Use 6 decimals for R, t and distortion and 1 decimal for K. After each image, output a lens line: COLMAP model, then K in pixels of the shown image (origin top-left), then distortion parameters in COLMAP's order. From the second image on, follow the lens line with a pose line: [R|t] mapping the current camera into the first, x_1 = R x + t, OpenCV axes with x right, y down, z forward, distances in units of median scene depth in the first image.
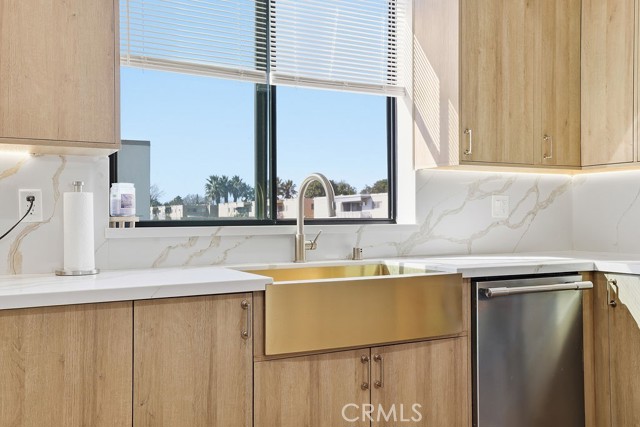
lens RADIAL K [[621.2, 0, 318.8], [0, 621.2, 212.8], [0, 0, 1]] dist [0.066053, 0.000000]
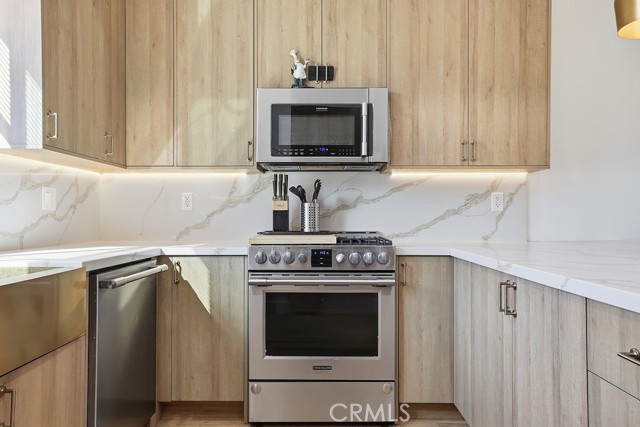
lens RADIAL K [[460.4, 0, 315.6], [0, 460.4, 218.2], [0, 0, 1]] dist [0.027434, -0.000392]
pose [[0.489355, 0.002650, 0.872081, -0.163045], [-0.007242, 0.999973, 0.001024, 0.019314], [-0.872055, -0.006817, 0.489361, 0.316019]]
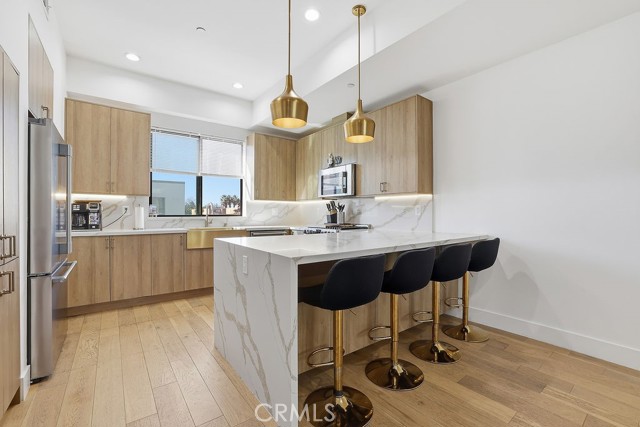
lens RADIAL K [[286.9, 0, 316.2], [0, 286.9, 215.1], [0, 0, 1]] dist [-0.033243, -0.000092]
pose [[0.990897, 0.006049, 0.134490, 0.347325], [-0.007208, 0.999941, 0.008130, -0.006176], [-0.134432, -0.009026, 0.990882, -0.653401]]
